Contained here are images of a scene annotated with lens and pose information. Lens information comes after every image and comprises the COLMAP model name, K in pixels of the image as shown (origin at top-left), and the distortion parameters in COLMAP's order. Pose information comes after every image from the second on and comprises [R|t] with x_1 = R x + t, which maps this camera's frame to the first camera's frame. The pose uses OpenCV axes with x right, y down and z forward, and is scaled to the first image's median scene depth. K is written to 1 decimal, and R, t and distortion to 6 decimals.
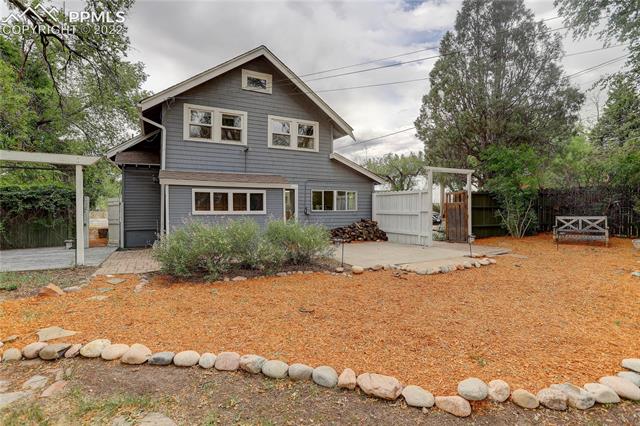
lens RADIAL K [[315.0, 0, 317.7], [0, 315.0, 210.5], [0, 0, 1]] dist [-0.004705, 0.001157]
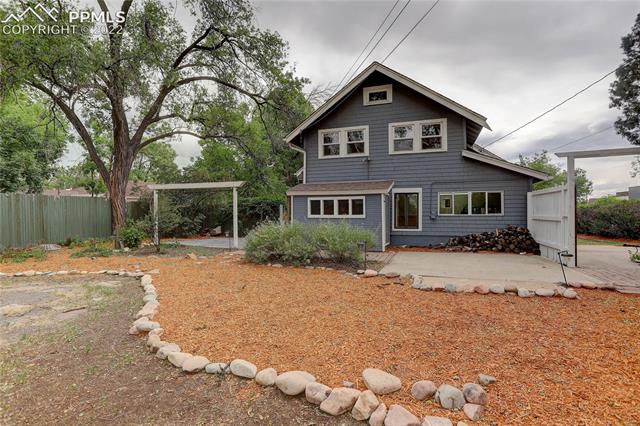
lens RADIAL K [[315.0, 0, 315.1], [0, 315.0, 215.1], [0, 0, 1]] dist [-0.004705, 0.001157]
pose [[0.694660, 0.002529, -0.719334, 0.448456], [-0.001090, 0.999996, 0.002464, -0.001052], [0.719338, -0.000928, 0.694660, 0.100257]]
